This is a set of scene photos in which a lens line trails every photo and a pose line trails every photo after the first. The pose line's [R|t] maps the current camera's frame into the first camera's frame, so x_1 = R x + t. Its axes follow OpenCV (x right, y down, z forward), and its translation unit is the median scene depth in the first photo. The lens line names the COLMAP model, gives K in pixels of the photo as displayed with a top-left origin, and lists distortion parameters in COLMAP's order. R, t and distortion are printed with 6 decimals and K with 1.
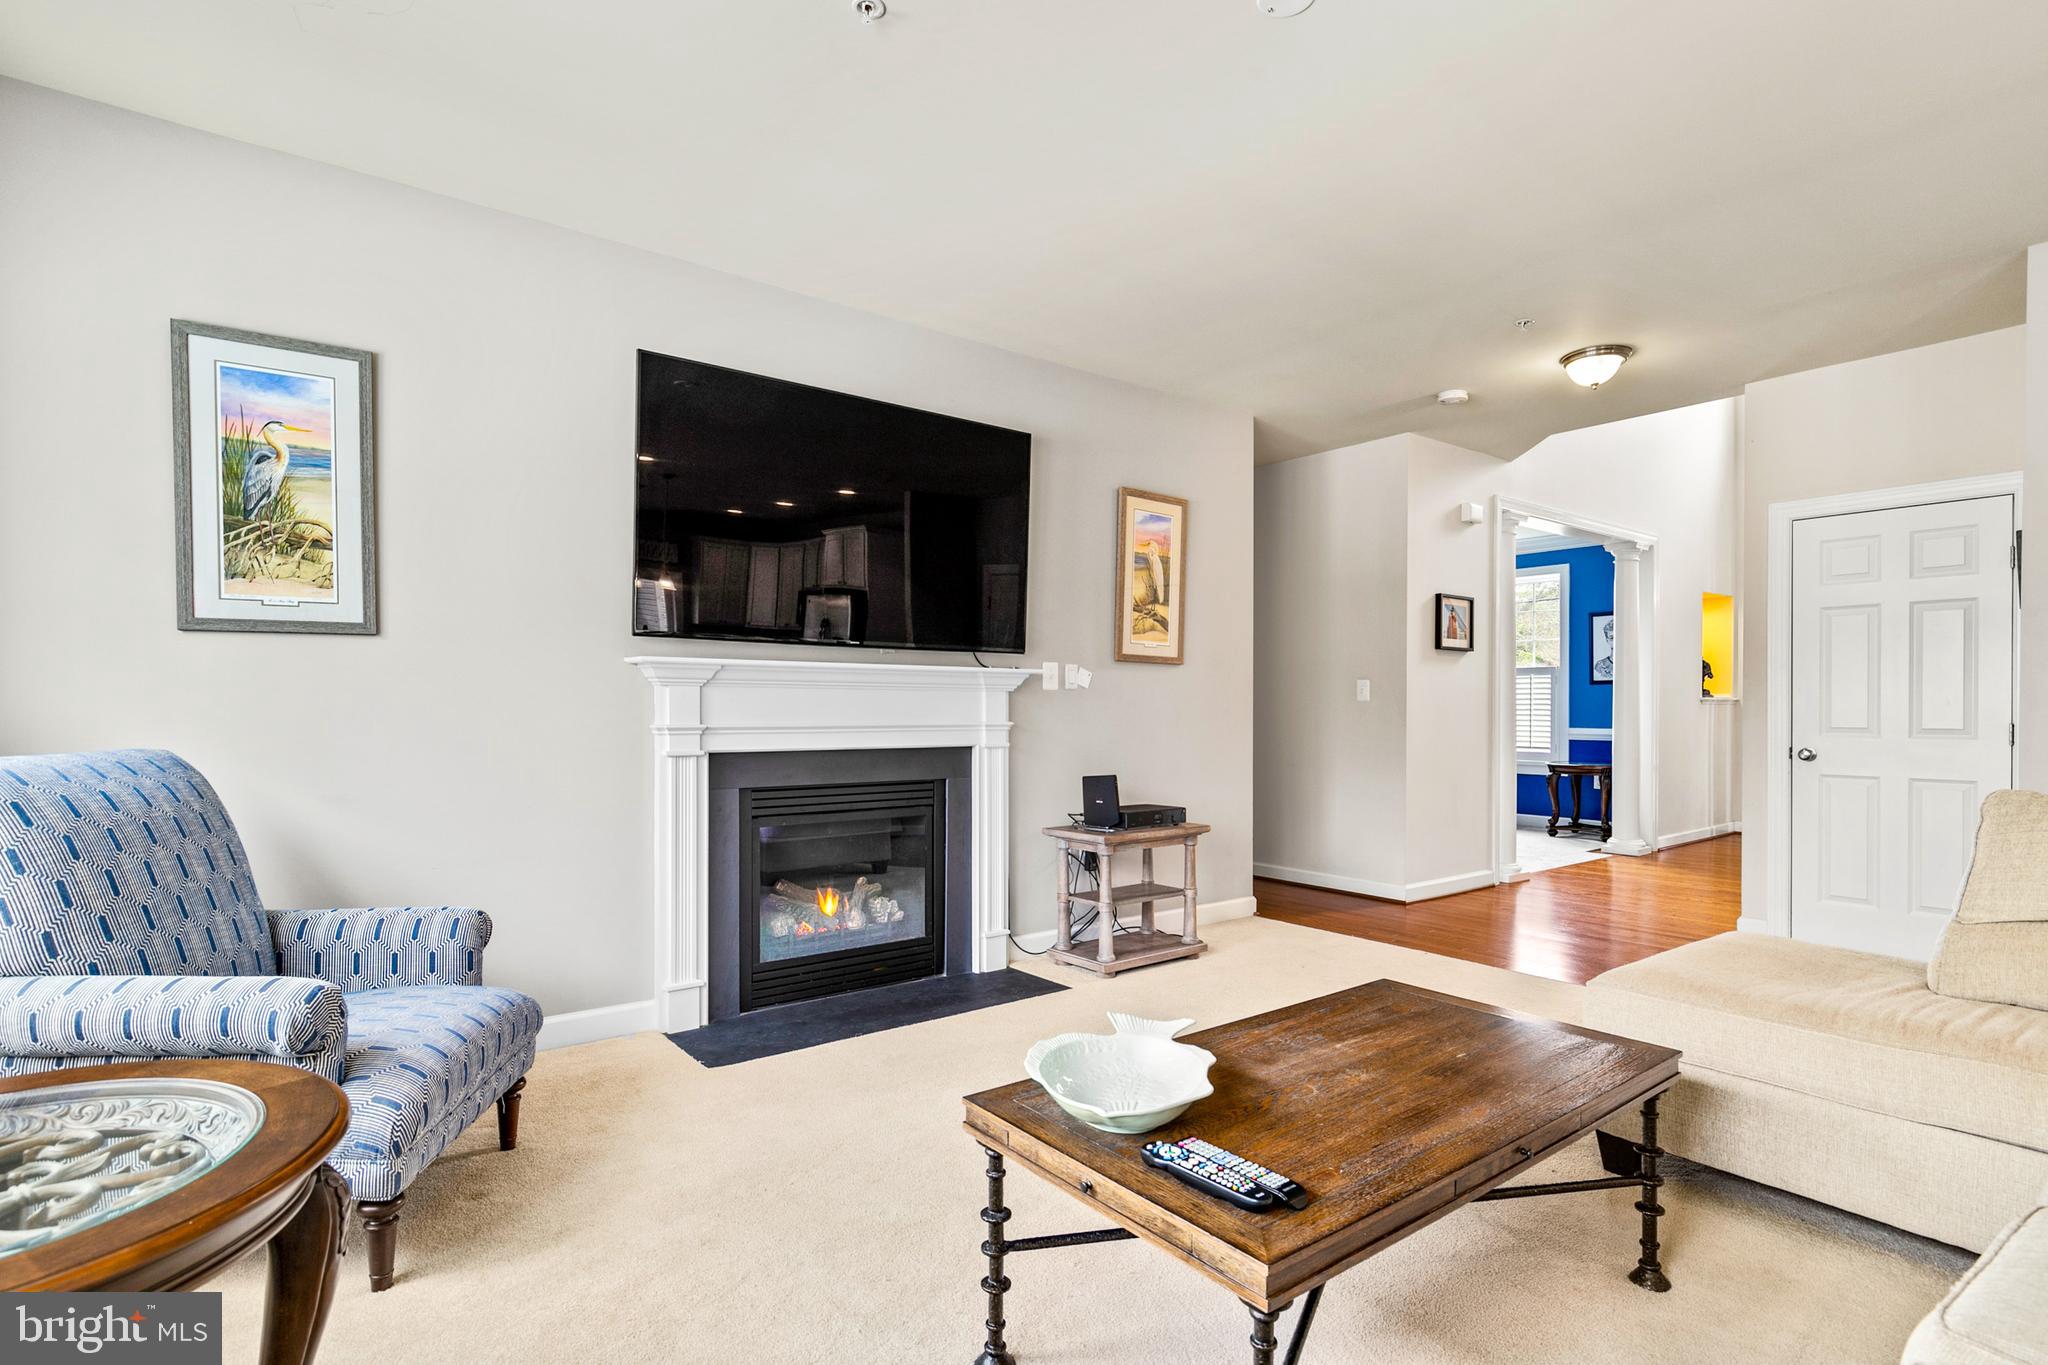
lens RADIAL K [[1031.7, 0, 1026.1], [0, 1031.7, 696.1], [0, 0, 1]] dist [0.002390, 0.000105]
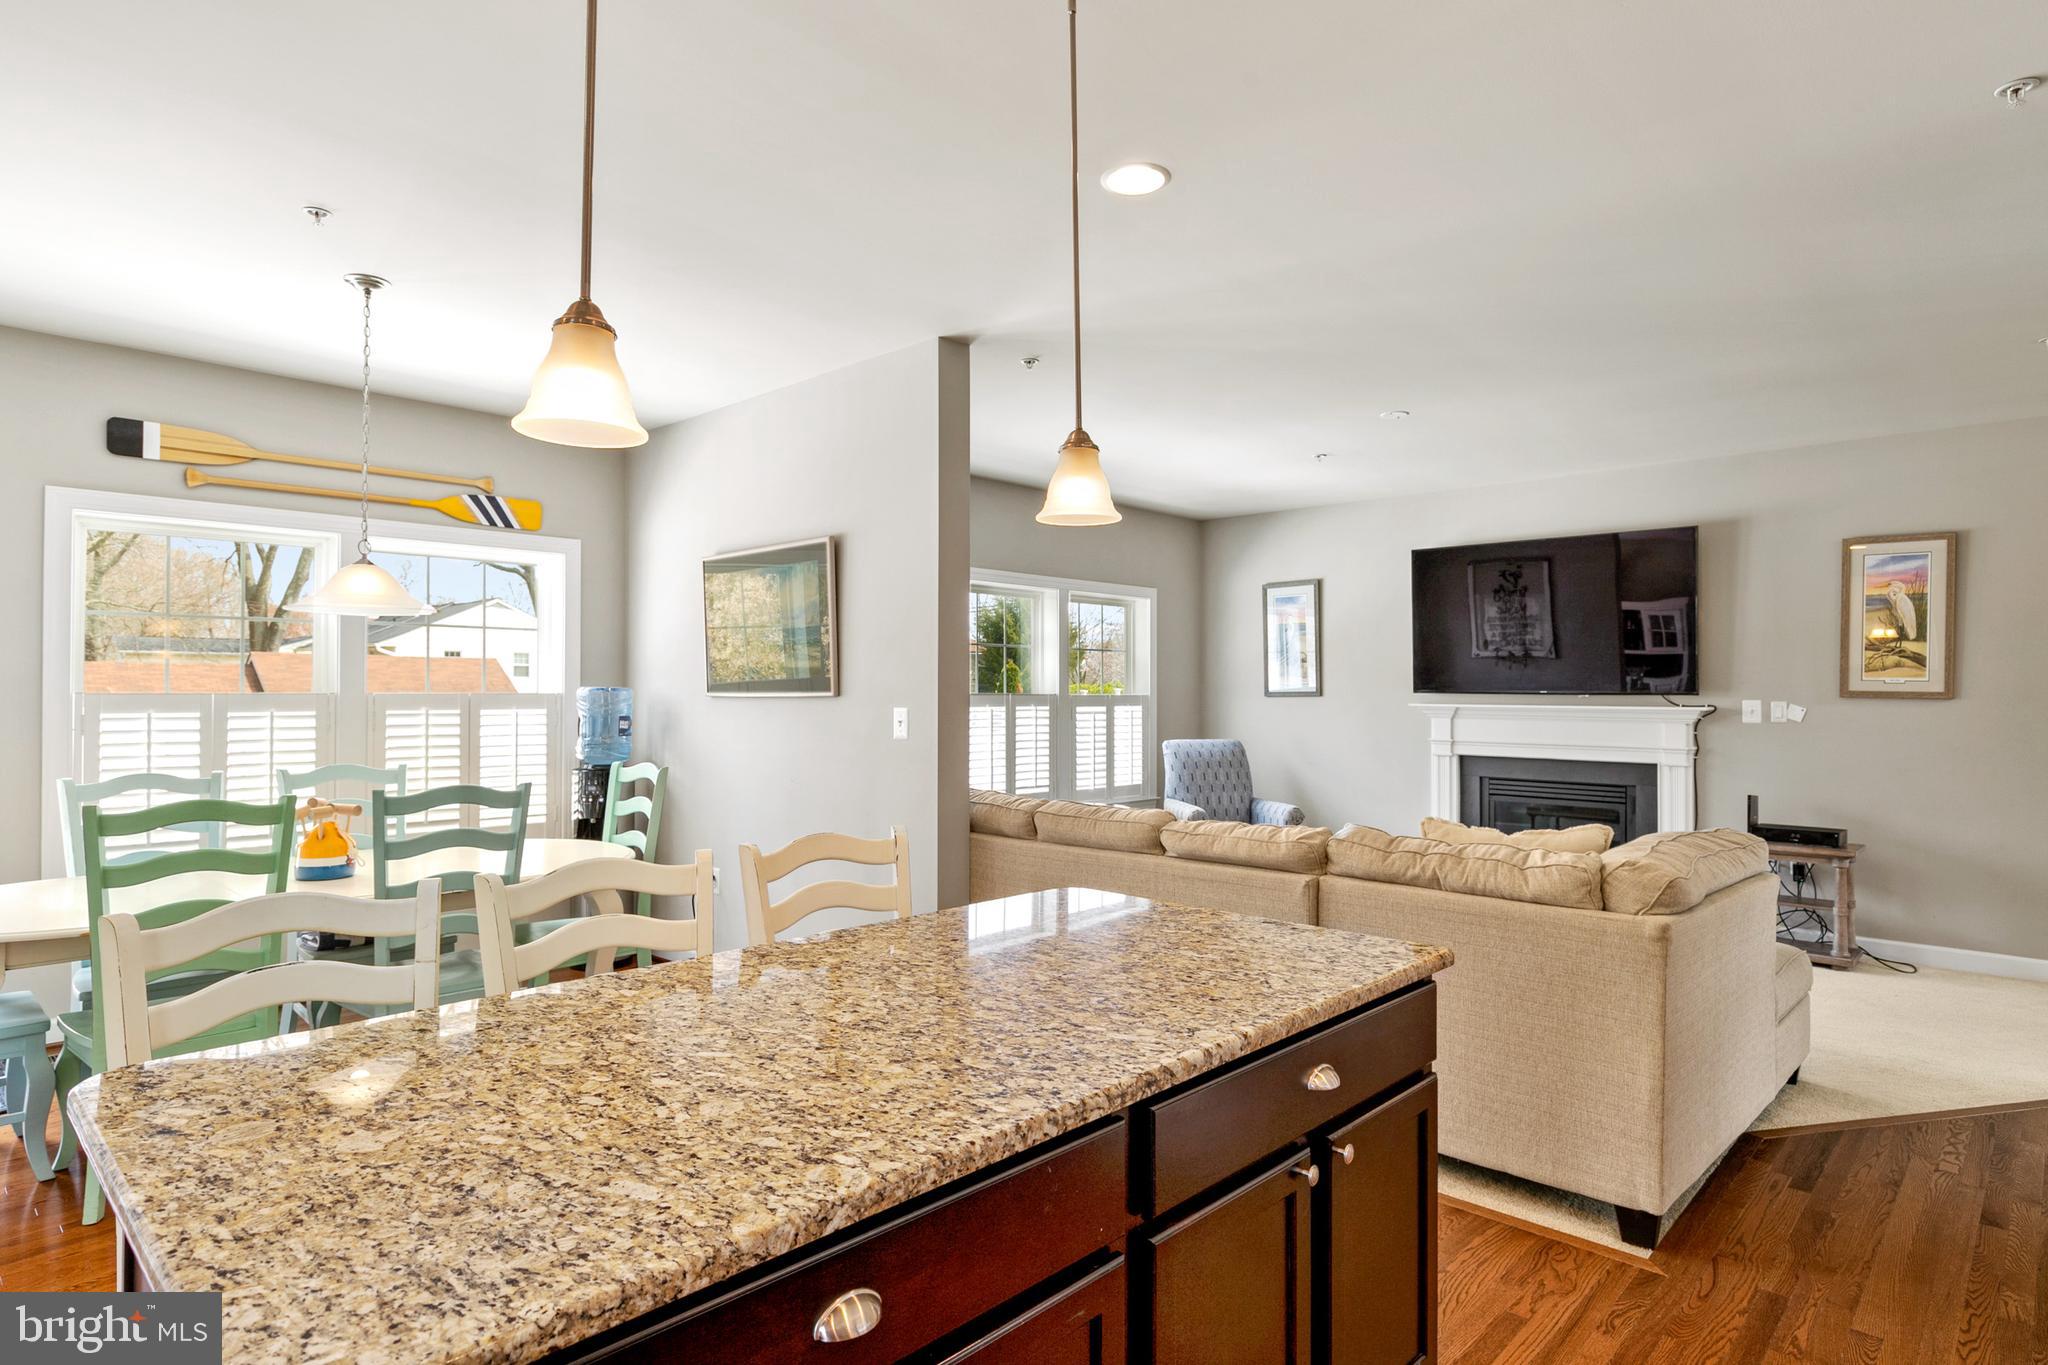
lens RADIAL K [[1112.6, 0, 1021.7], [0, 1112.6, 692.4], [0, 0, 1]] dist [-0.002046, -0.000243]
pose [[0.145398, -0.008987, -0.989332, 1.185633], [-0.001625, 0.999955, -0.009322, -0.027973], [0.989372, 0.002963, 0.145377, -0.039672]]
